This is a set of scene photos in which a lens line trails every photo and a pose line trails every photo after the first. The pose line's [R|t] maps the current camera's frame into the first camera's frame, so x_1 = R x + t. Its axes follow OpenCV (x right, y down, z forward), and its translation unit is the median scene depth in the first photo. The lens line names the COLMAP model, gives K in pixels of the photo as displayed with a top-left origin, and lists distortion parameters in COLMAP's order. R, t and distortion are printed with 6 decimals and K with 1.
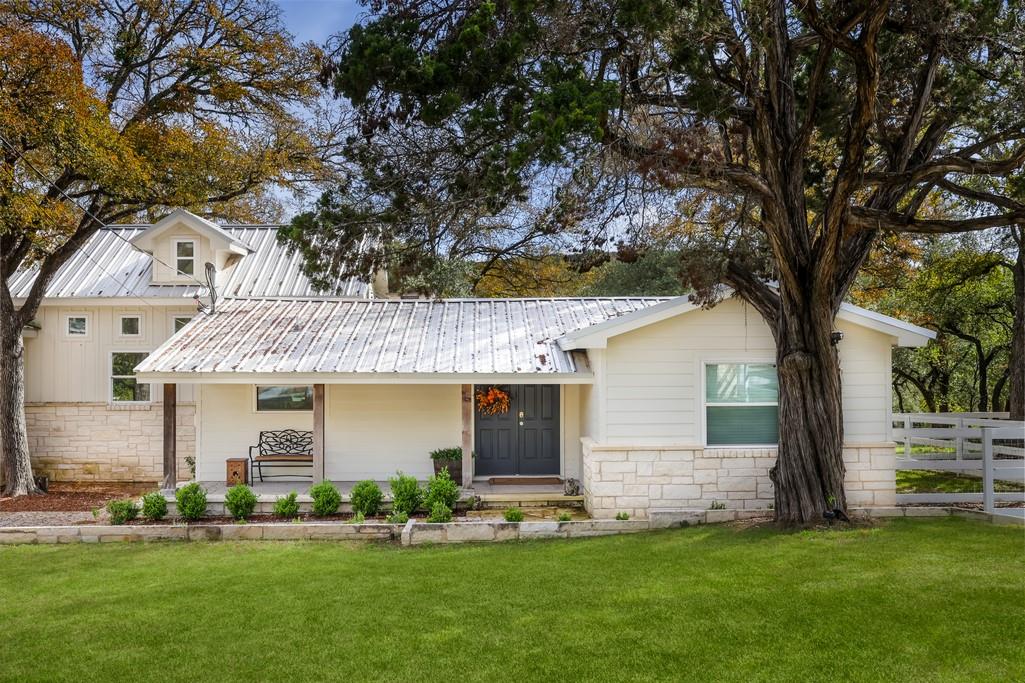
lens RADIAL K [[976.6, 0, 512.5], [0, 976.6, 341.5], [0, 0, 1]] dist [-0.003921, 0.001417]
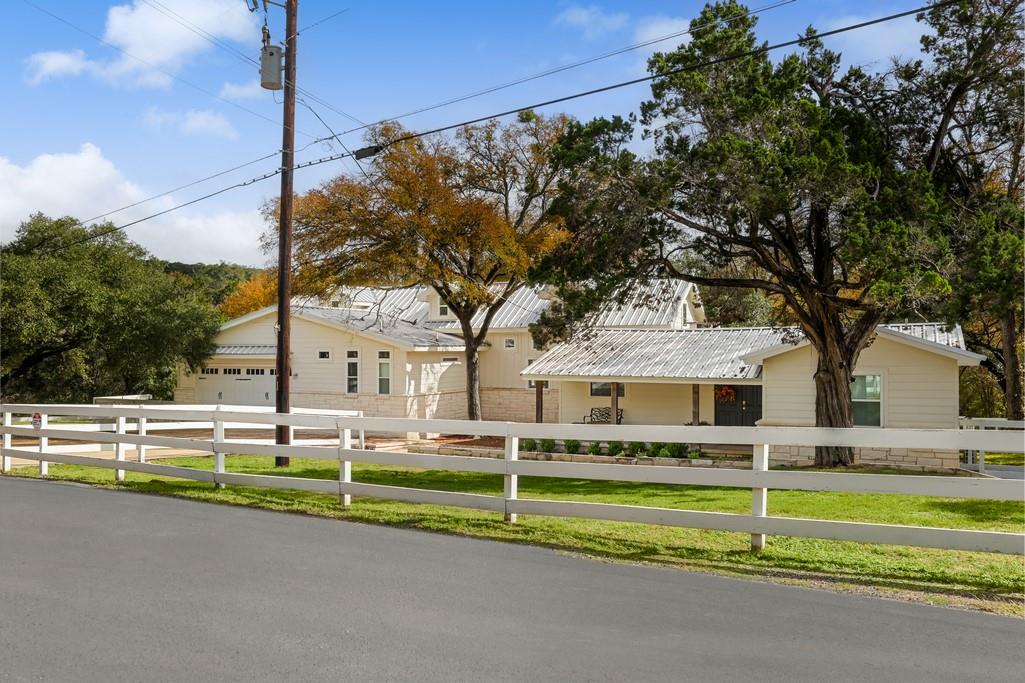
lens RADIAL K [[855.4, 0, 512.5], [0, 855.4, 341.5], [0, 0, 1]] dist [-0.000815, 0.000035]
pose [[0.887129, -0.003073, -0.461512, 0.344928], [0.006682, 0.999959, 0.006186, -0.040172], [0.461473, -0.008571, 0.887113, -0.458465]]
